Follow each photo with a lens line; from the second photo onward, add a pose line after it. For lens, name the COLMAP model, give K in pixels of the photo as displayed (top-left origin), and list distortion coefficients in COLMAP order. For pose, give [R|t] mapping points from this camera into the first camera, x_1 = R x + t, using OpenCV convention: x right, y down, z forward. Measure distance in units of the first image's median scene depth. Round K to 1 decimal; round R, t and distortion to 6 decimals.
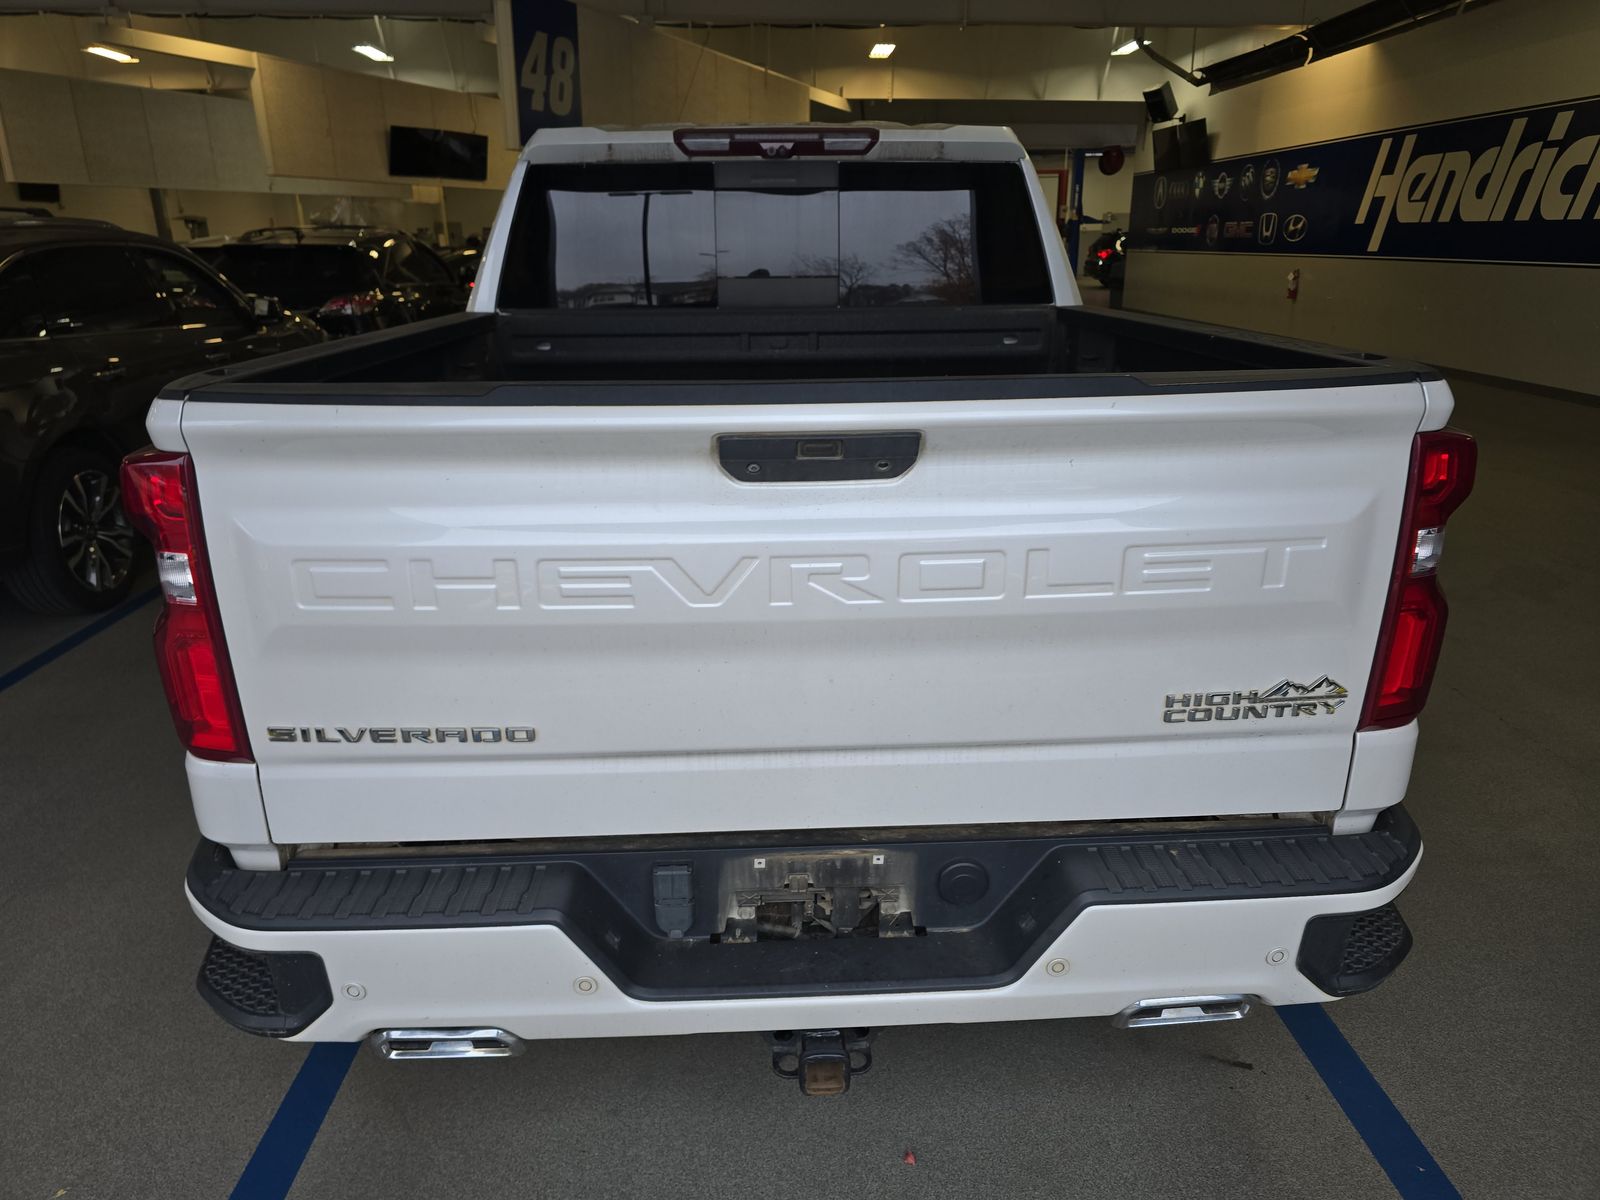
lens RADIAL K [[1082.4, 0, 796.6], [0, 1082.4, 607.4], [0, 0, 1]] dist [0.034015, -0.028356]
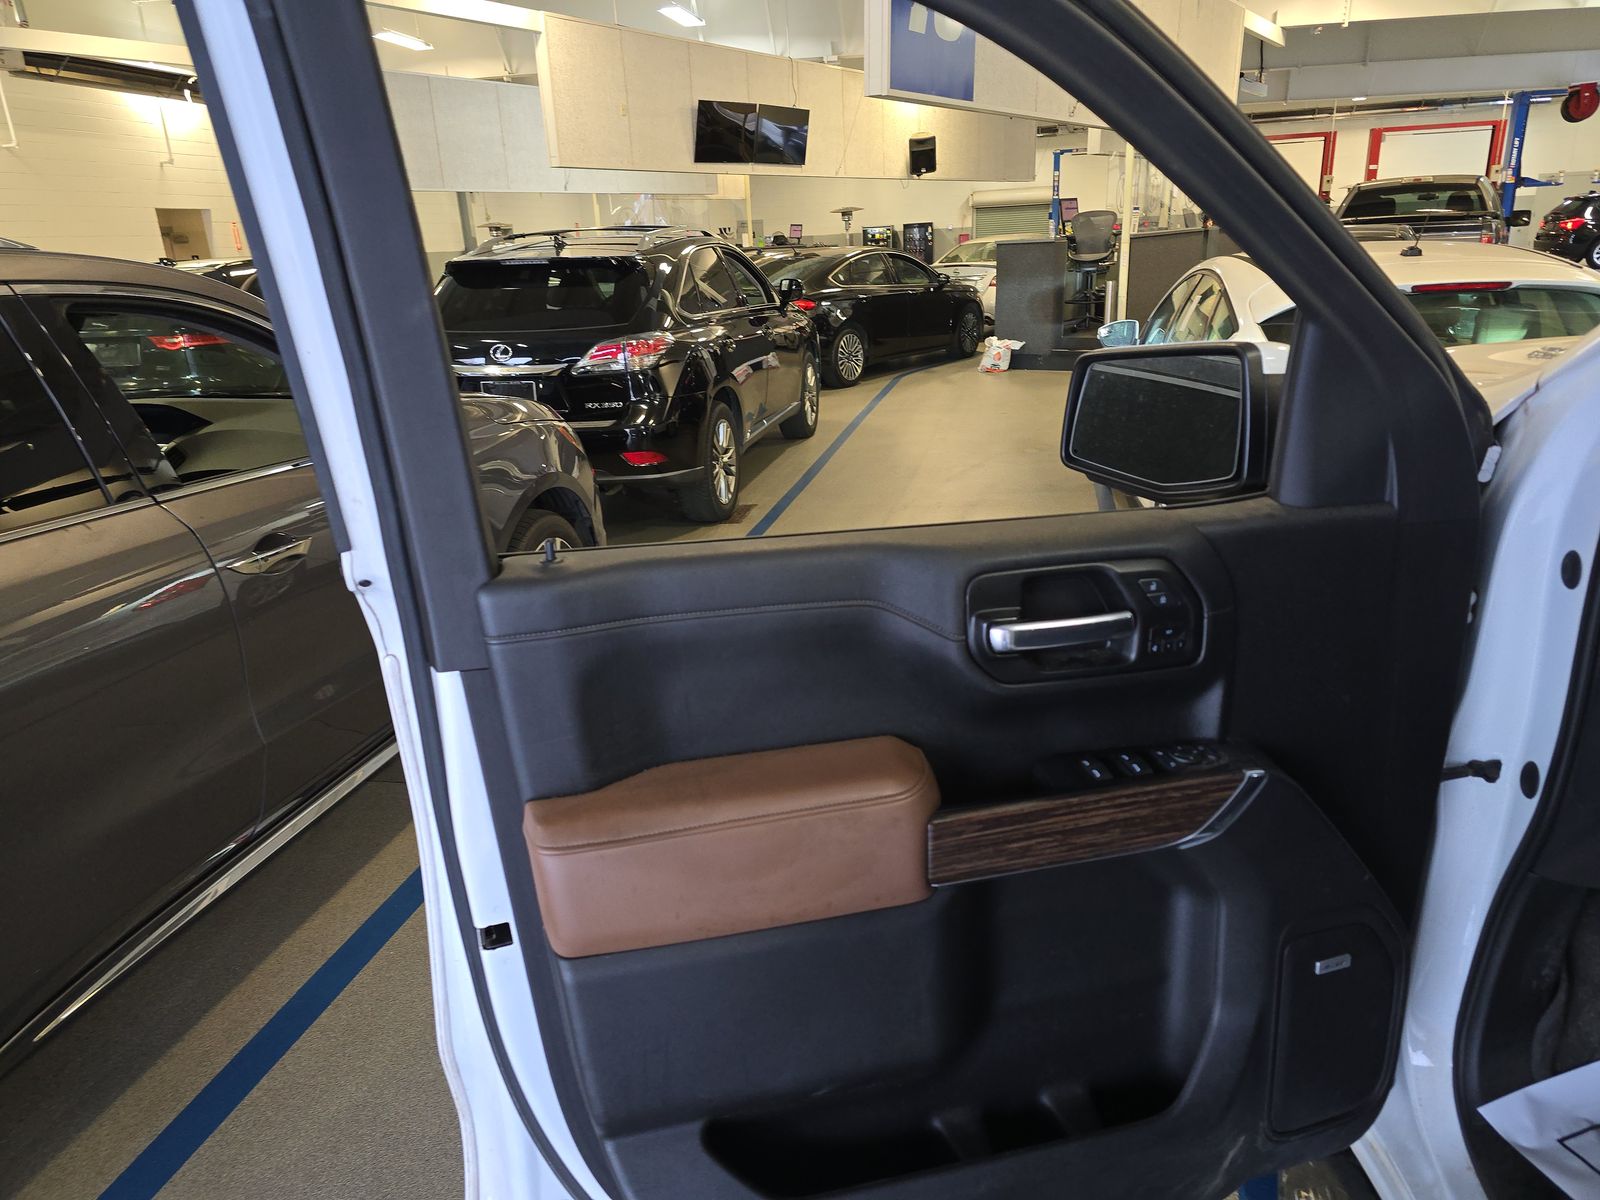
lens RADIAL K [[1078.1, 0, 800.0], [0, 1078.1, 600.0], [0, 0, 1]] dist [0.045301, -0.034004]
pose [[0.969407, 0.047138, -0.240889, -0.481045], [-0.046401, 0.998885, 0.008733, -0.451672], [0.241032, 0.002712, 0.970513, 1.307050]]
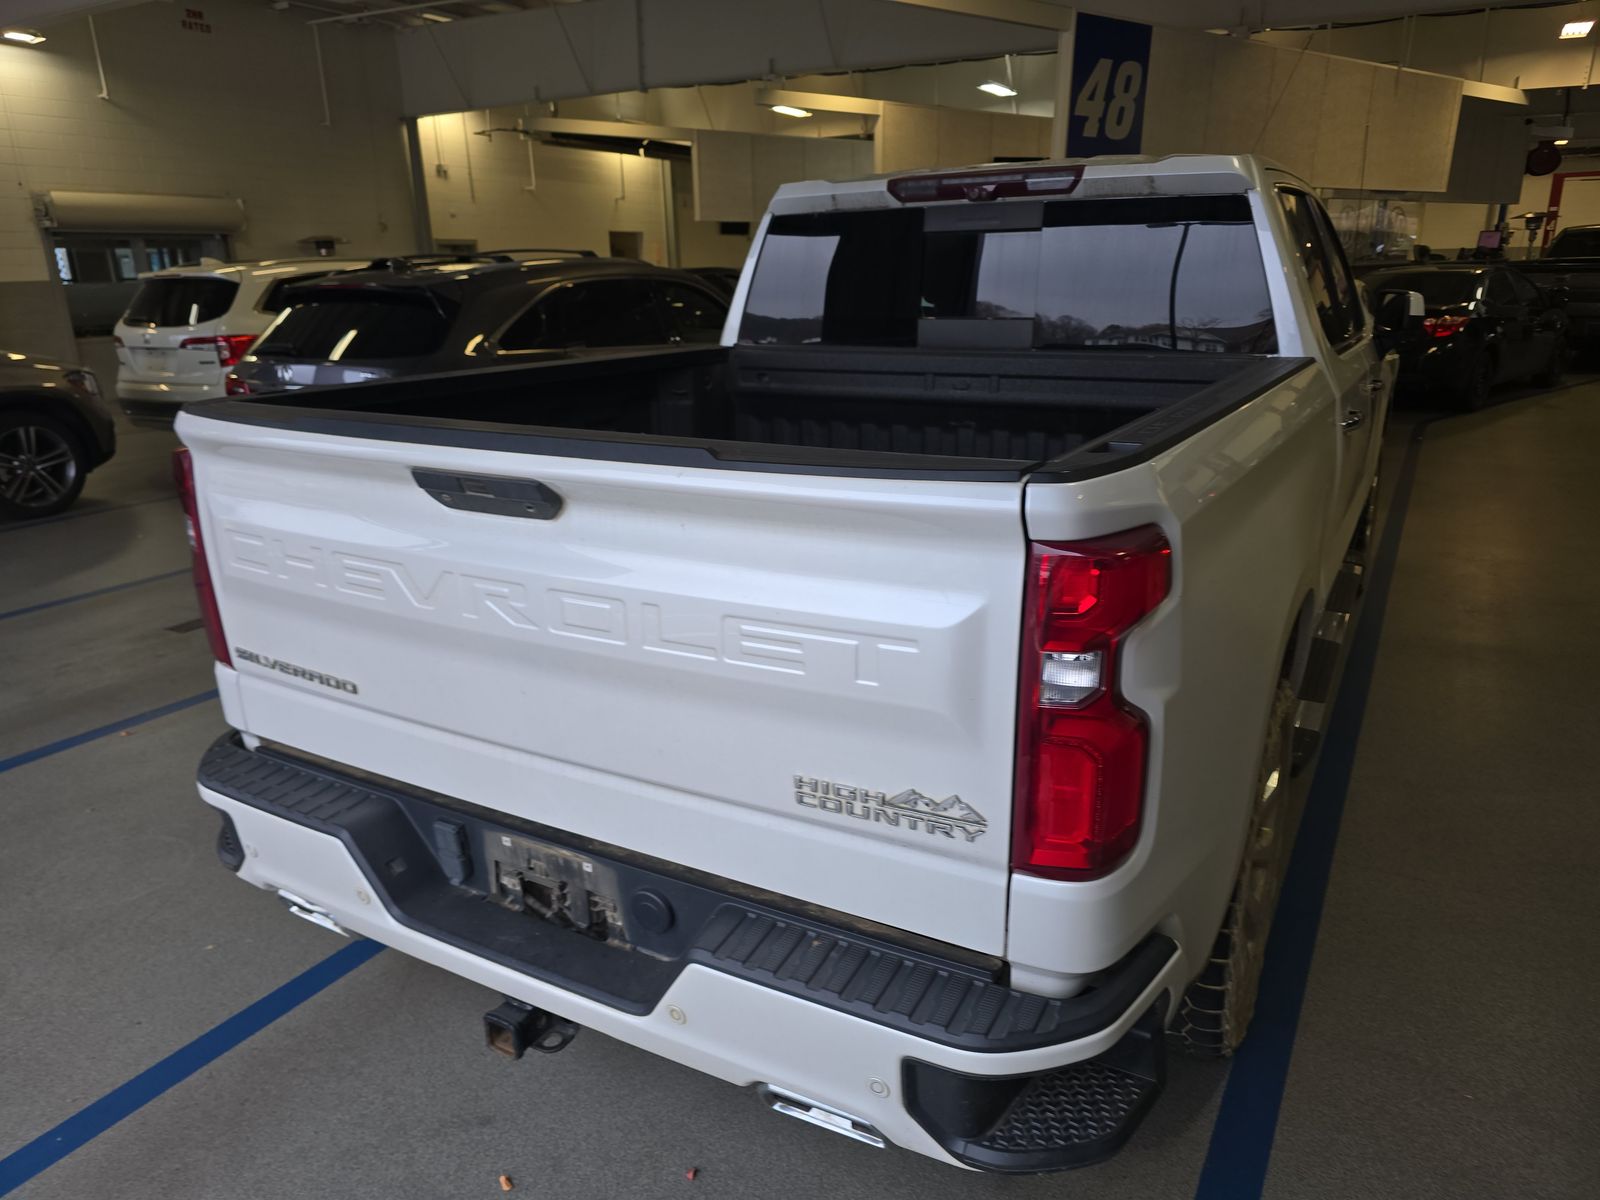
lens RADIAL K [[1078.1, 0, 800.0], [0, 1078.1, 600.0], [0, 0, 1]] dist [0.045301, -0.034004]
pose [[0.847663, 0.151320, -0.508498, 0.403587], [-0.161571, 0.986563, 0.024247, -0.048654], [0.505335, 0.061605, 0.860722, 0.080926]]
